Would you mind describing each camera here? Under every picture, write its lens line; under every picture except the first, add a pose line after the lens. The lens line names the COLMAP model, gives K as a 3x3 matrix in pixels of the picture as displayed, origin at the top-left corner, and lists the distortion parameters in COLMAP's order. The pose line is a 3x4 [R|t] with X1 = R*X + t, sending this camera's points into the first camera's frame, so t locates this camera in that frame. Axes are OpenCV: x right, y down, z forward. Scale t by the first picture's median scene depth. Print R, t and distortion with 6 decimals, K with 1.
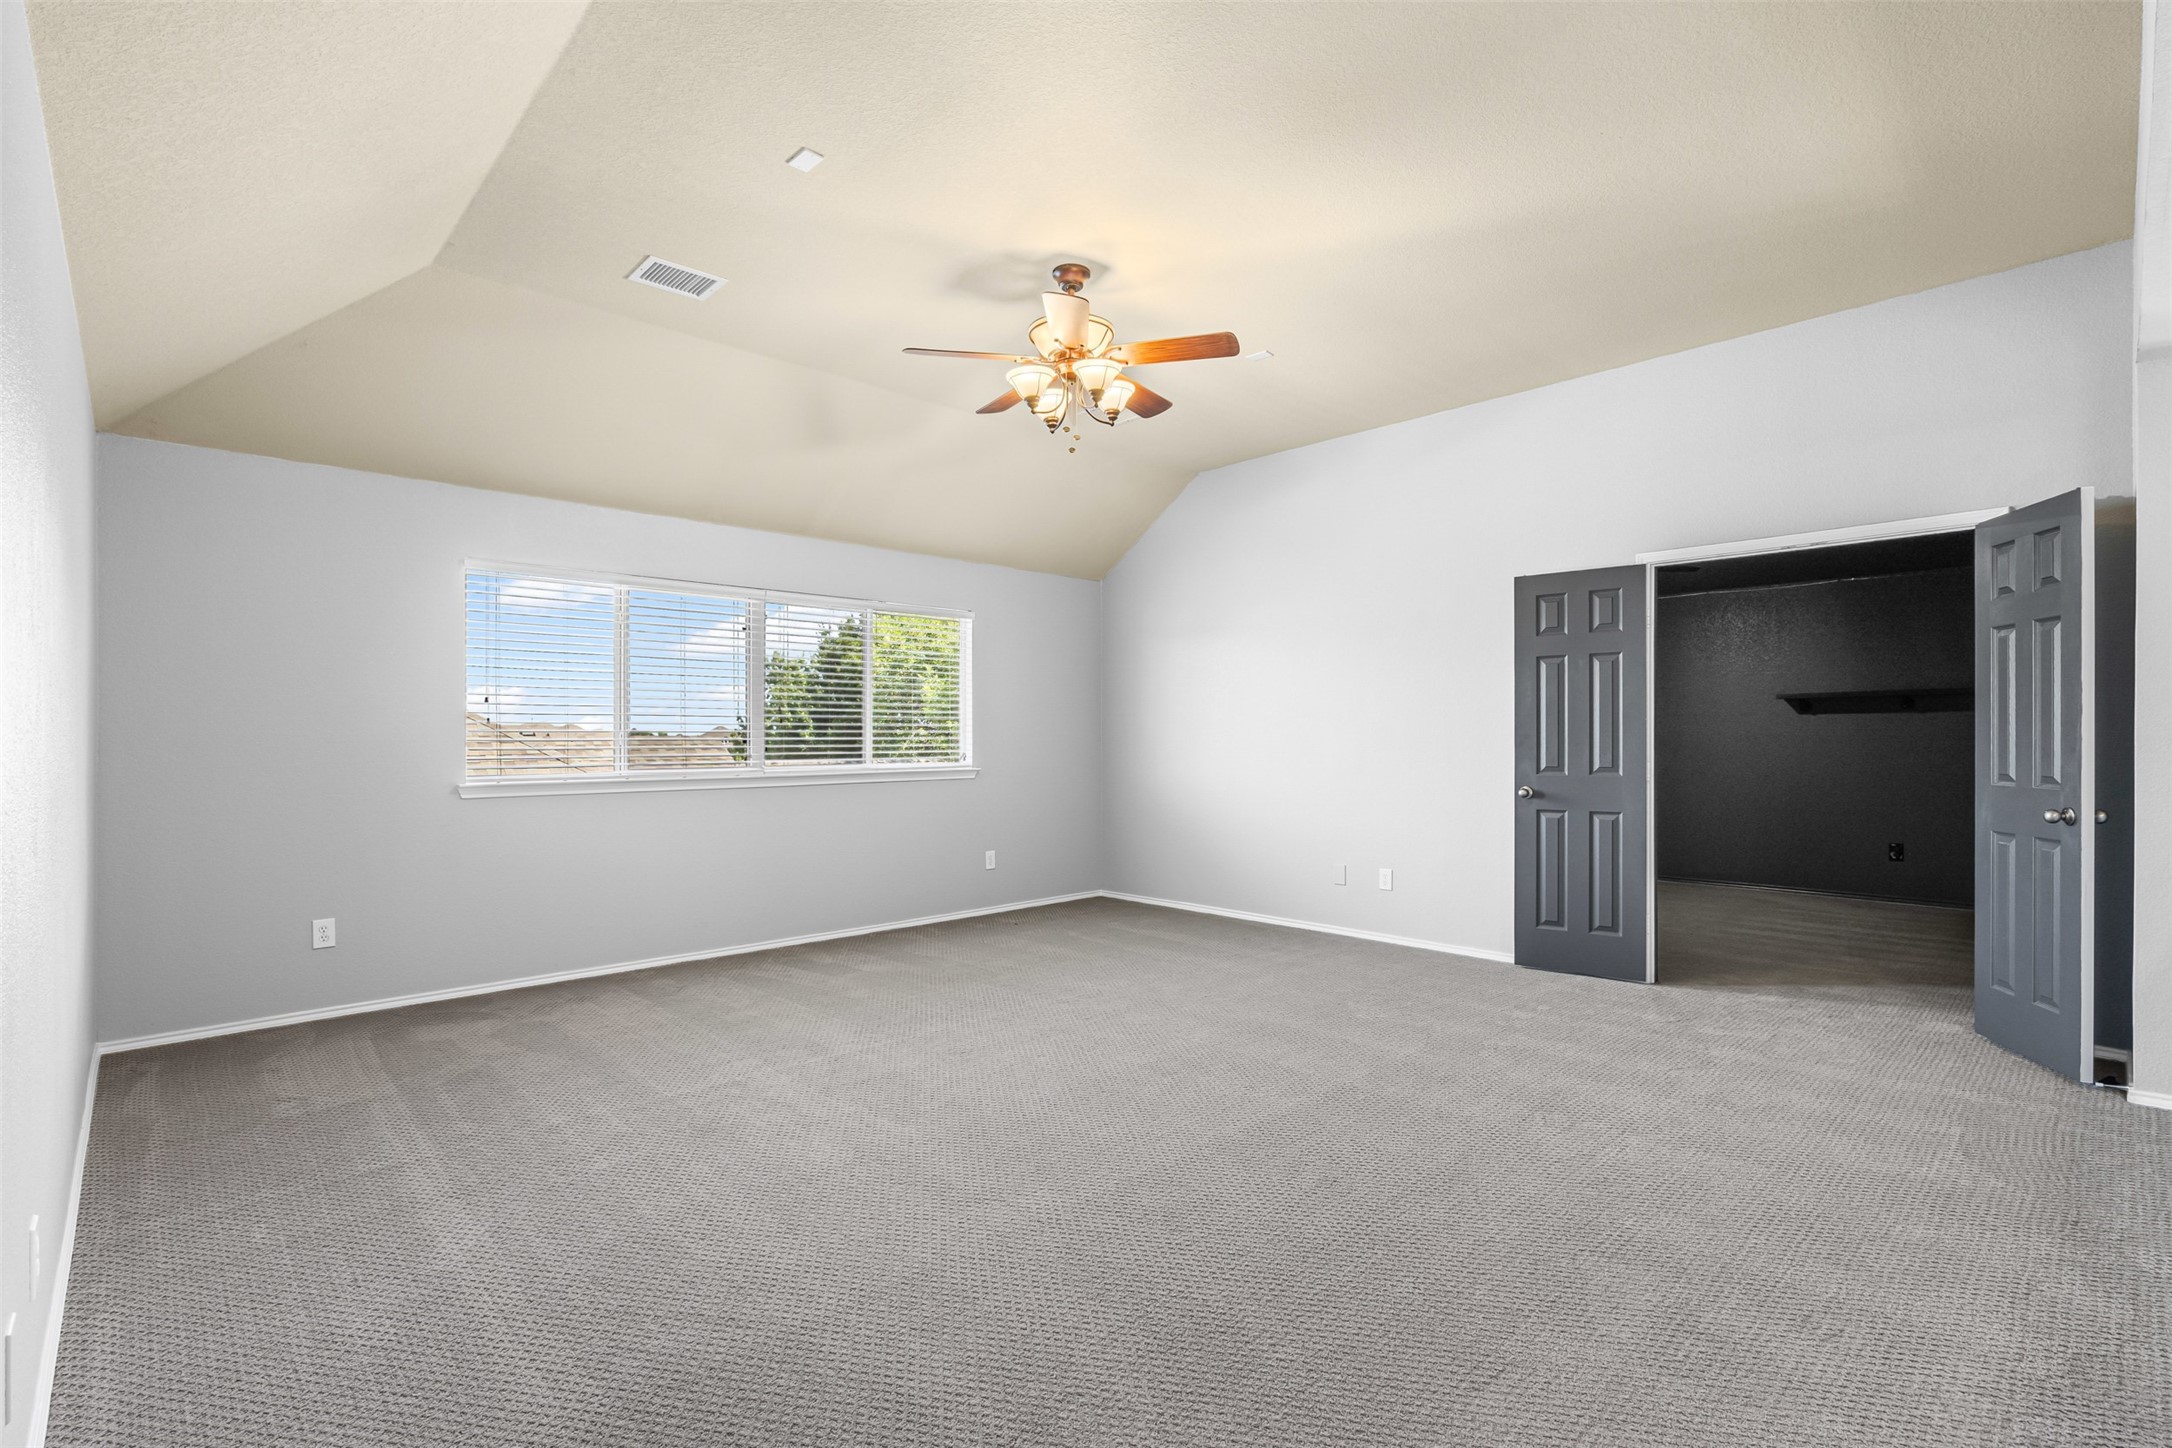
lens RADIAL K [[986.9, 0, 1086.9], [0, 986.9, 734.7], [0, 0, 1]] dist [-0.006923, 0.002634]
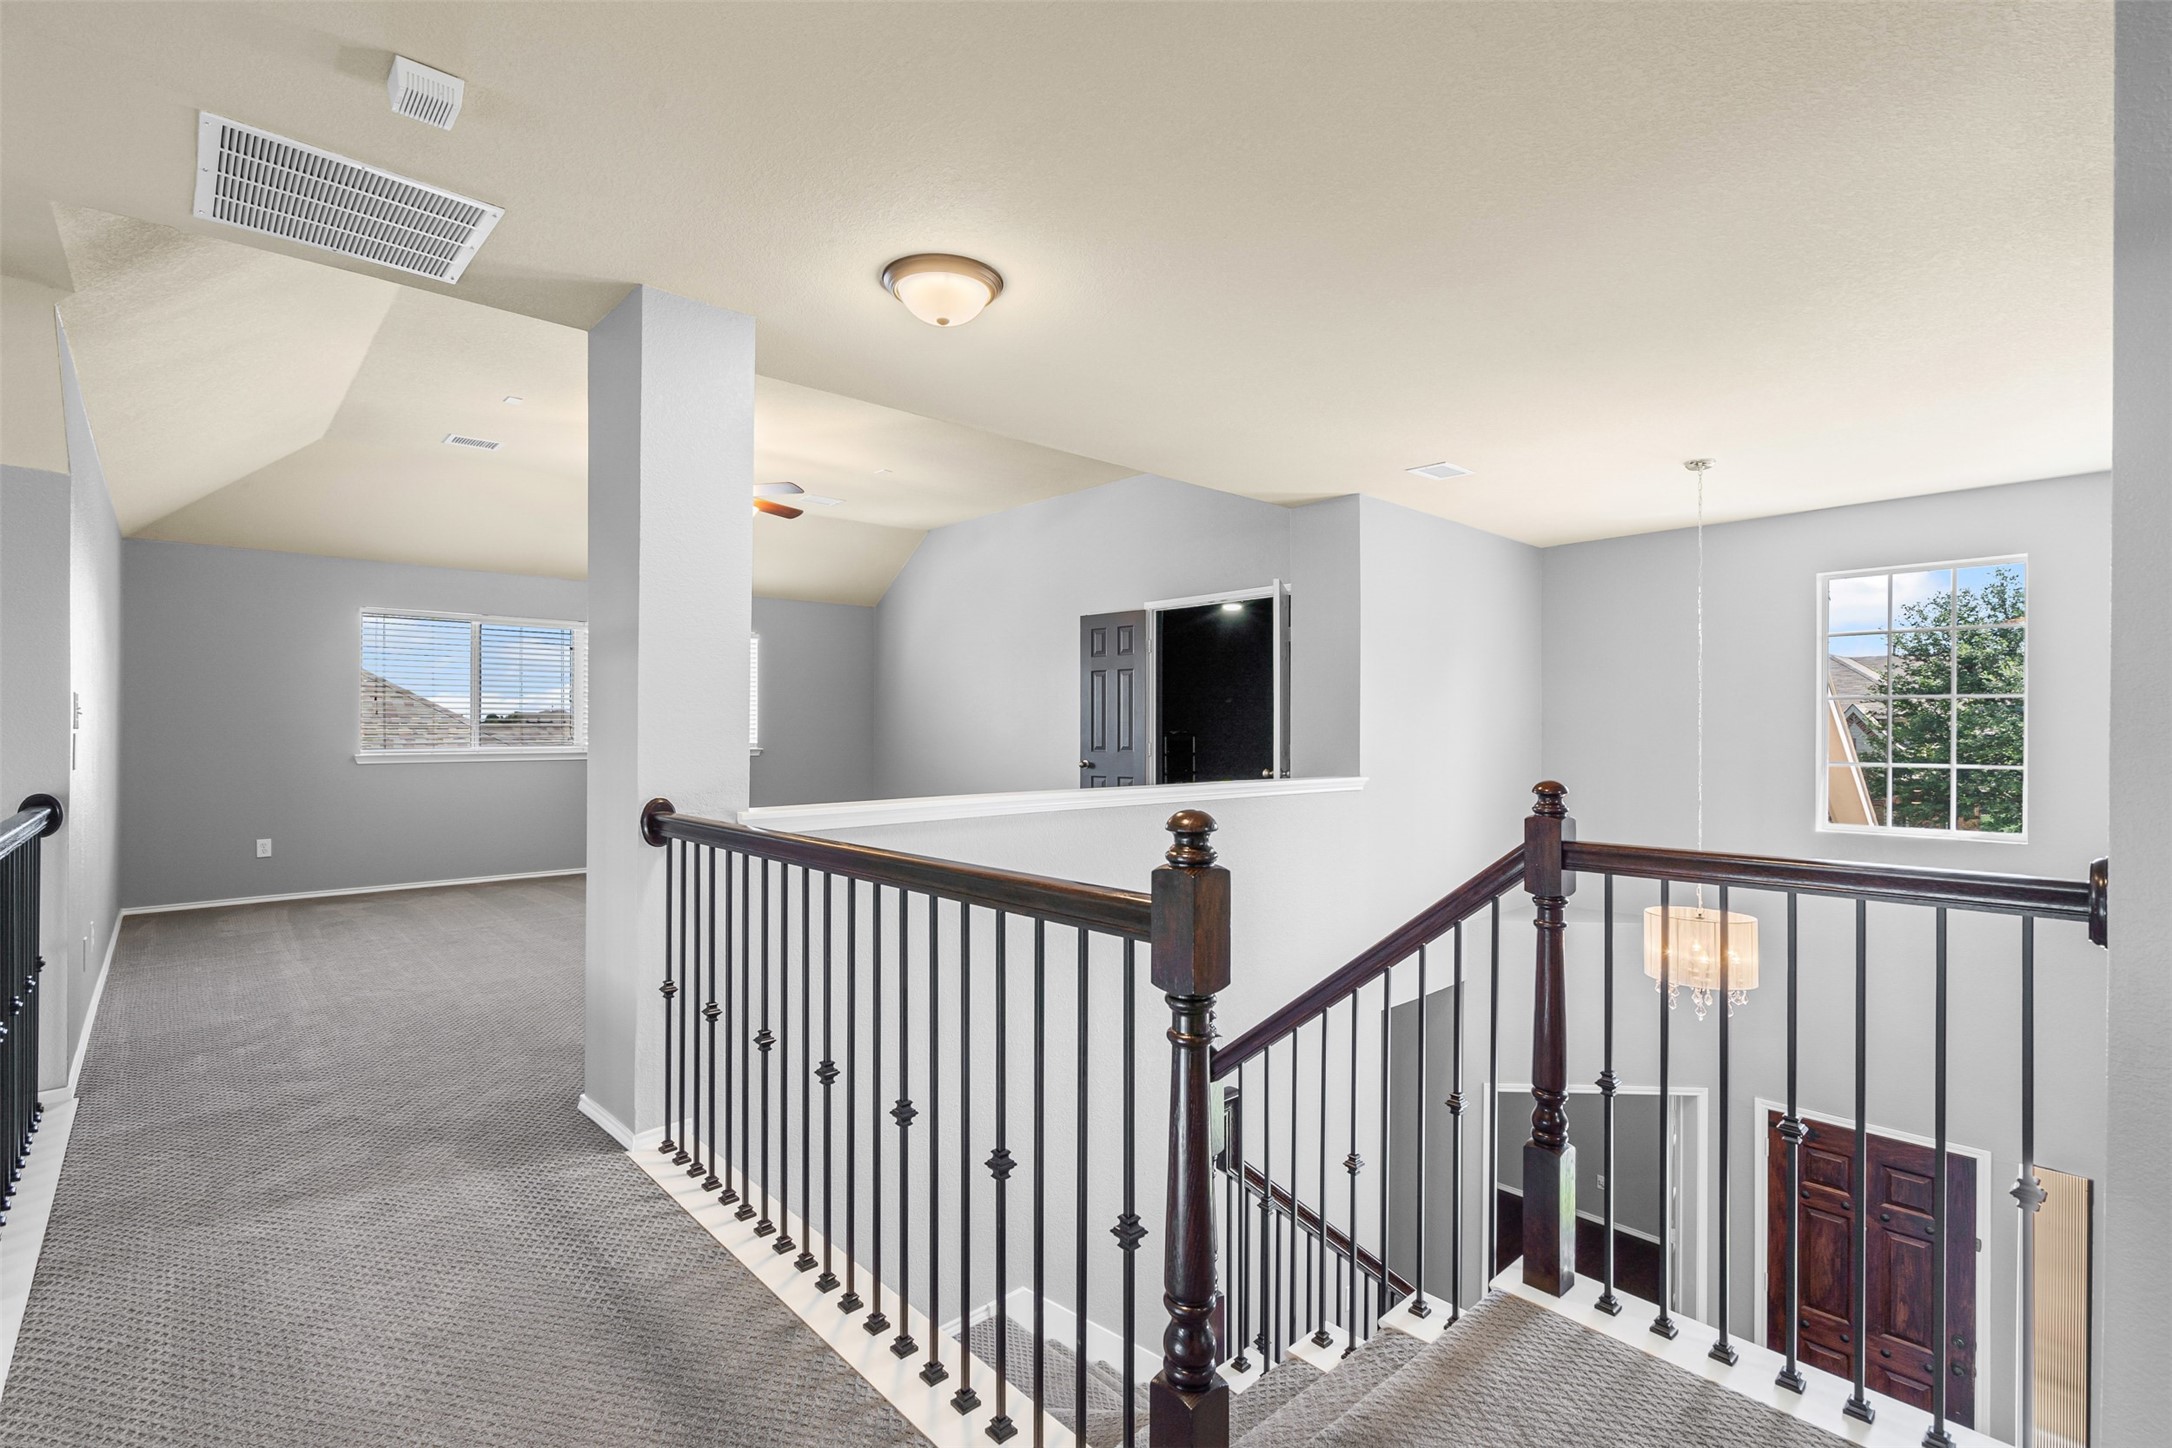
lens RADIAL K [[986.9, 0, 1085.1], [0, 986.9, 721.8], [0, 0, 1]] dist [-0.006923, 0.002634]
pose [[0.999833, 0.002238, -0.018163, 0.568717], [-0.002288, 0.999994, -0.002692, 0.000400], [0.018157, 0.002733, 0.999831, -0.552419]]
